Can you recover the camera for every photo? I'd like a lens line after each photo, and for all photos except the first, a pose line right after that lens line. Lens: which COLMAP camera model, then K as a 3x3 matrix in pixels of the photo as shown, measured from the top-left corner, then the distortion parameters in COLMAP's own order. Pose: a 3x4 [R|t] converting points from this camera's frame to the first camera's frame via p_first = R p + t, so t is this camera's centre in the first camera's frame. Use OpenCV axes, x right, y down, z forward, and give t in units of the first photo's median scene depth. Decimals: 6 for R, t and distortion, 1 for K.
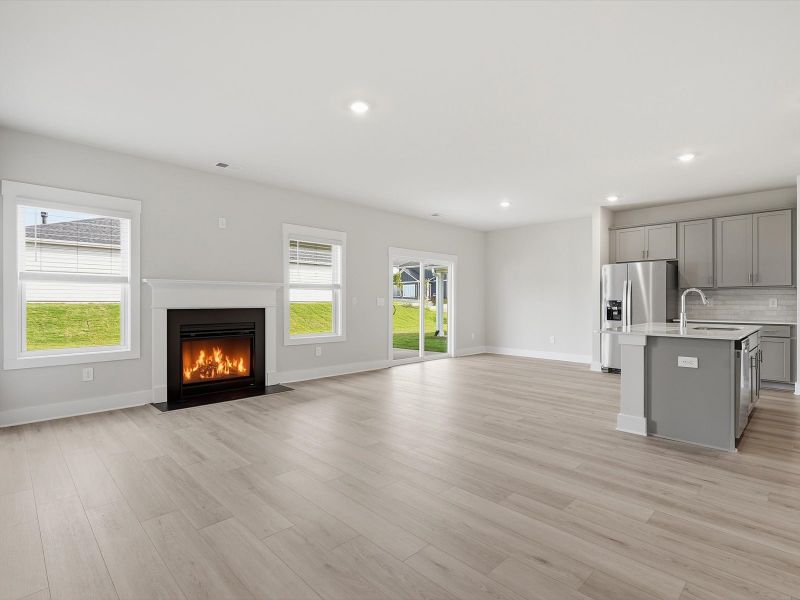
lens RADIAL K [[403.7, 0, 401.0], [0, 403.7, 301.0], [0, 0, 1]] dist [0.000241, -0.000843]
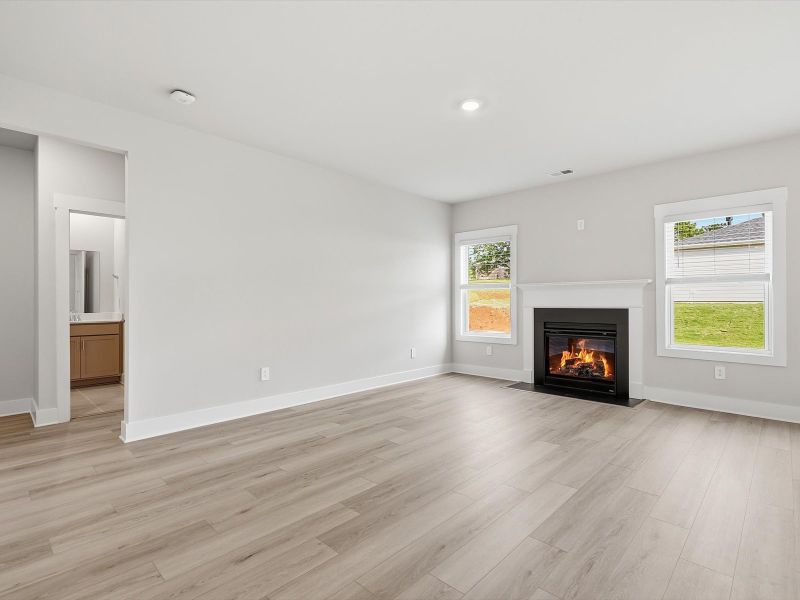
lens RADIAL K [[403.7, 0, 401.0], [0, 403.7, 301.0], [0, 0, 1]] dist [0.000241, -0.000843]
pose [[0.030841, -0.003160, -0.999519, 0.529343], [0.002723, 0.999992, -0.003077, 0.002057], [0.999521, -0.002627, 0.030850, 0.476632]]
